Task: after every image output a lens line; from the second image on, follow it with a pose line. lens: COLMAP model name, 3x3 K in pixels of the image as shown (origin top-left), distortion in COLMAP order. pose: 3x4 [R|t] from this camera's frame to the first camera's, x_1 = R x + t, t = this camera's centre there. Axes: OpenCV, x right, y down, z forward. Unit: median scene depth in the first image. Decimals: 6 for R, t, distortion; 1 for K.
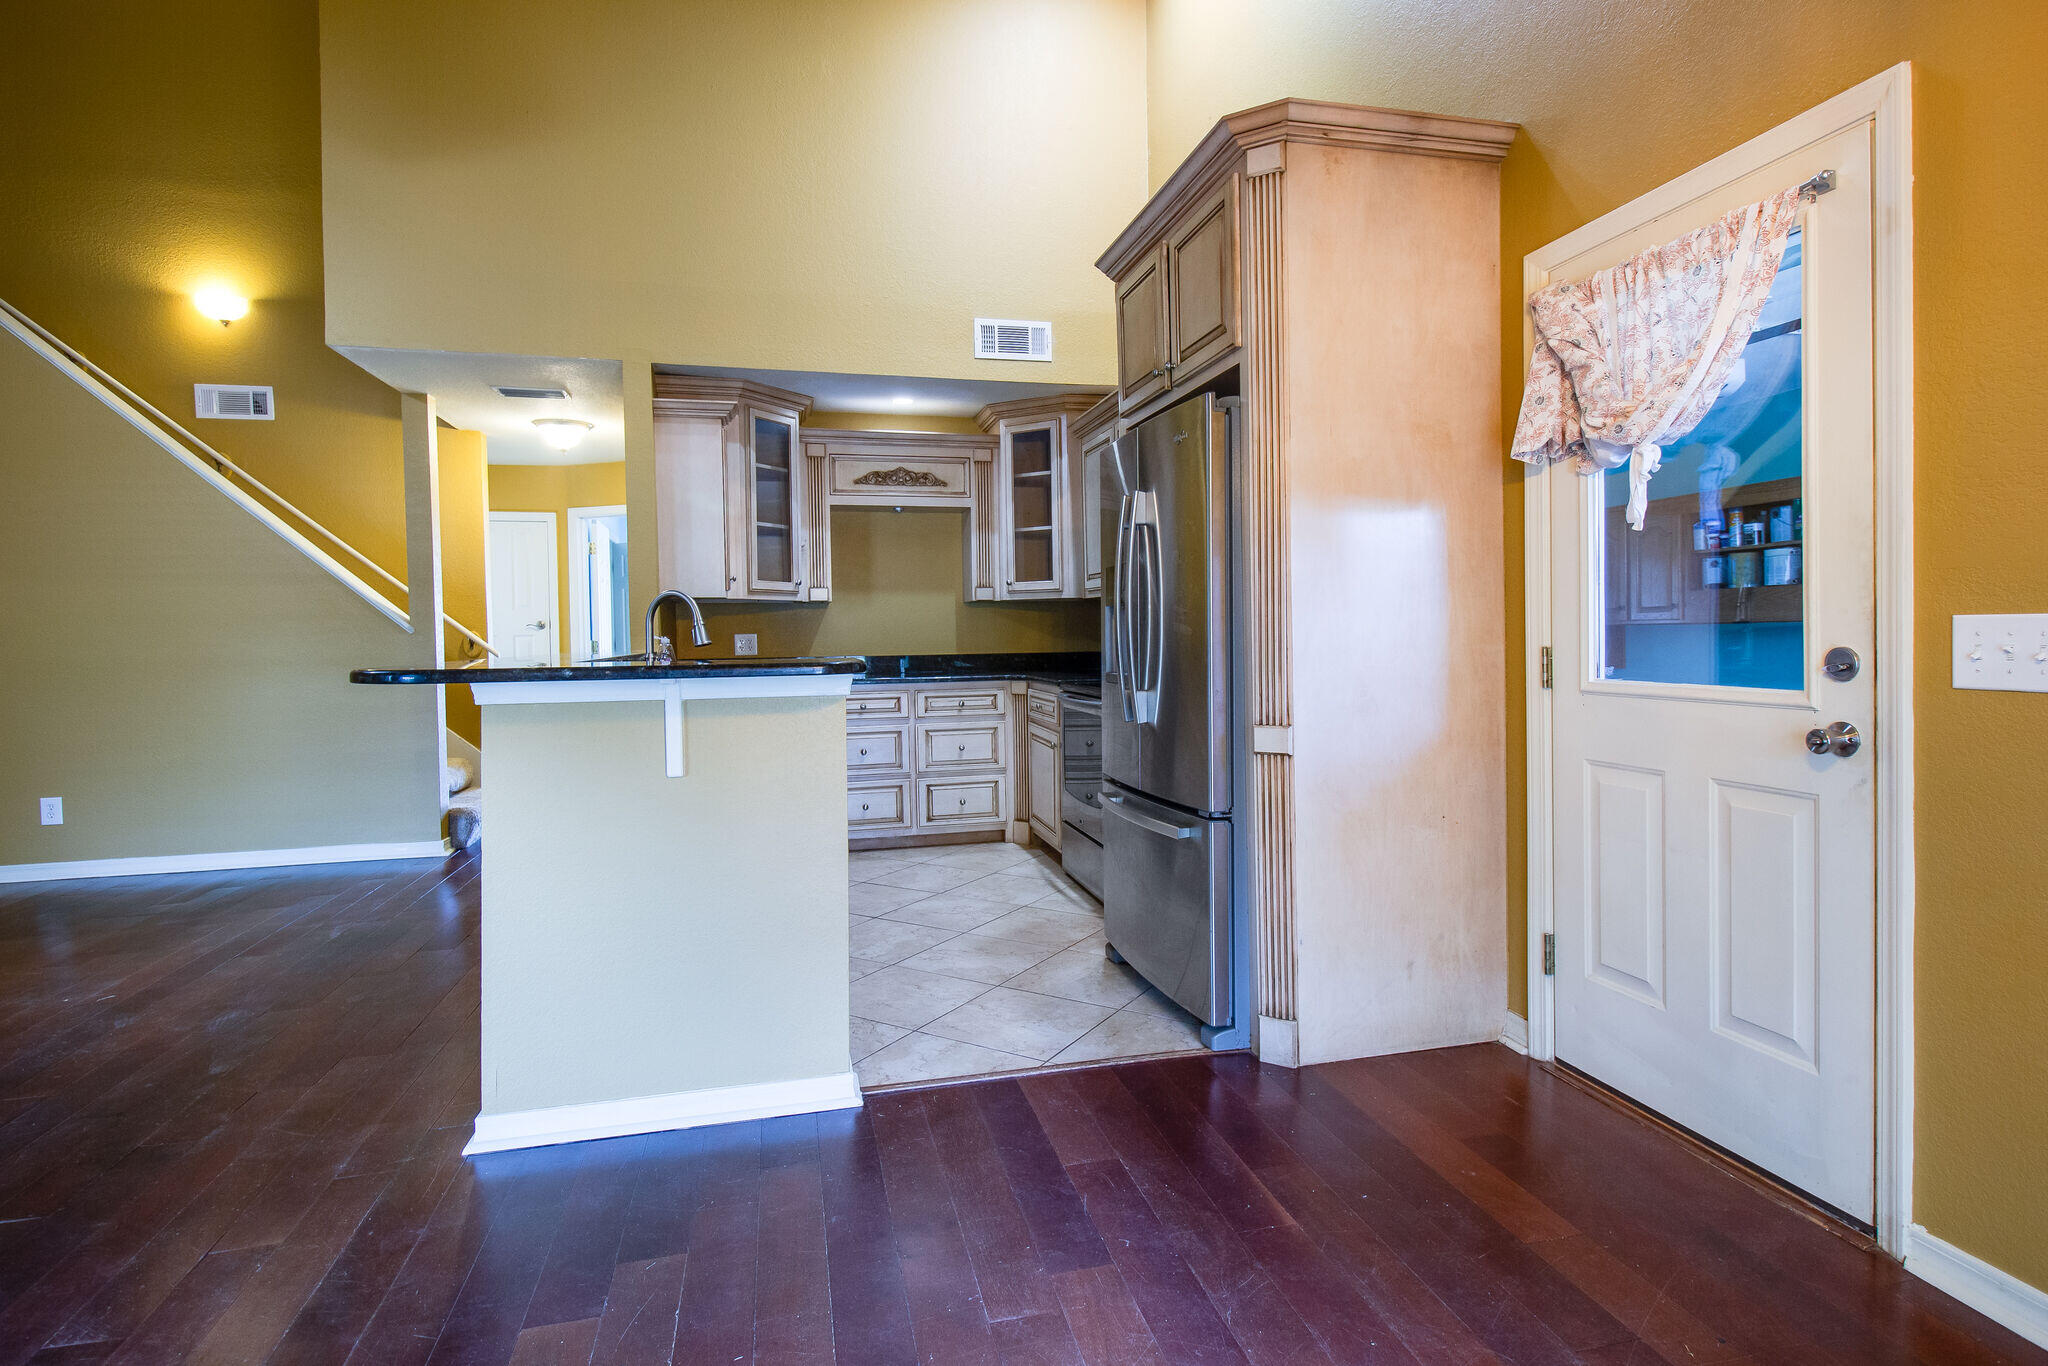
lens RADIAL K [[1068.4, 0, 1066.8], [0, 1068.4, 628.4], [0, 0, 1]] dist [0.014864, -0.000786]
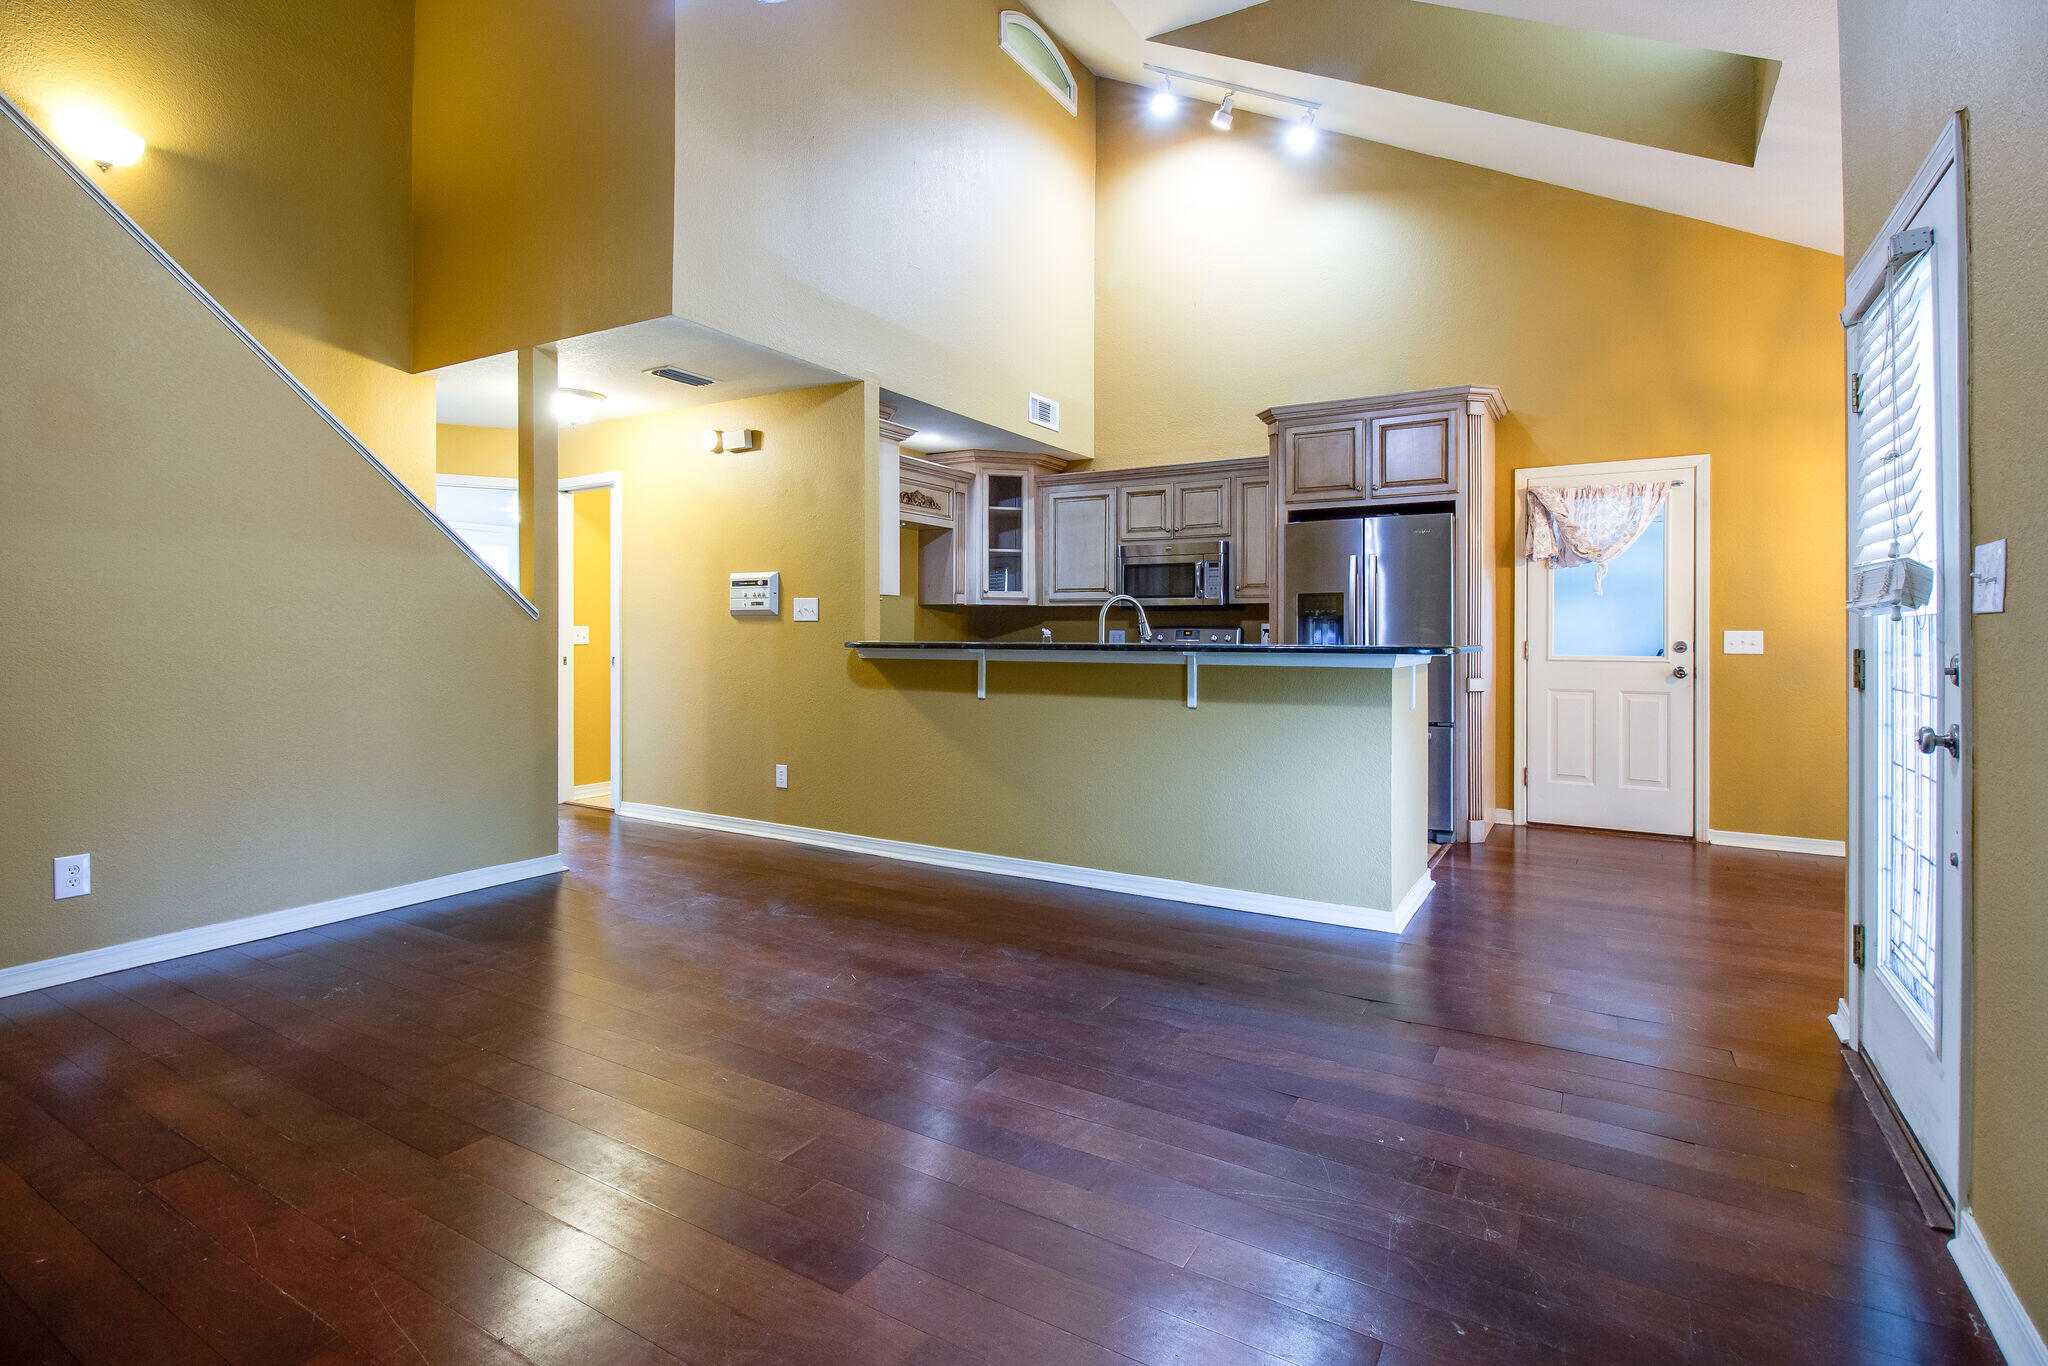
lens RADIAL K [[956.6, 0, 1082.9], [0, 956.6, 601.1], [0, 0, 1]] dist [0.012143, -0.009686]
pose [[0.693472, 0.039099, 0.719422, -0.939571], [-0.015172, 0.999097, -0.039674, 0.015134], [-0.720324, 0.016598, 0.693439, 0.146310]]
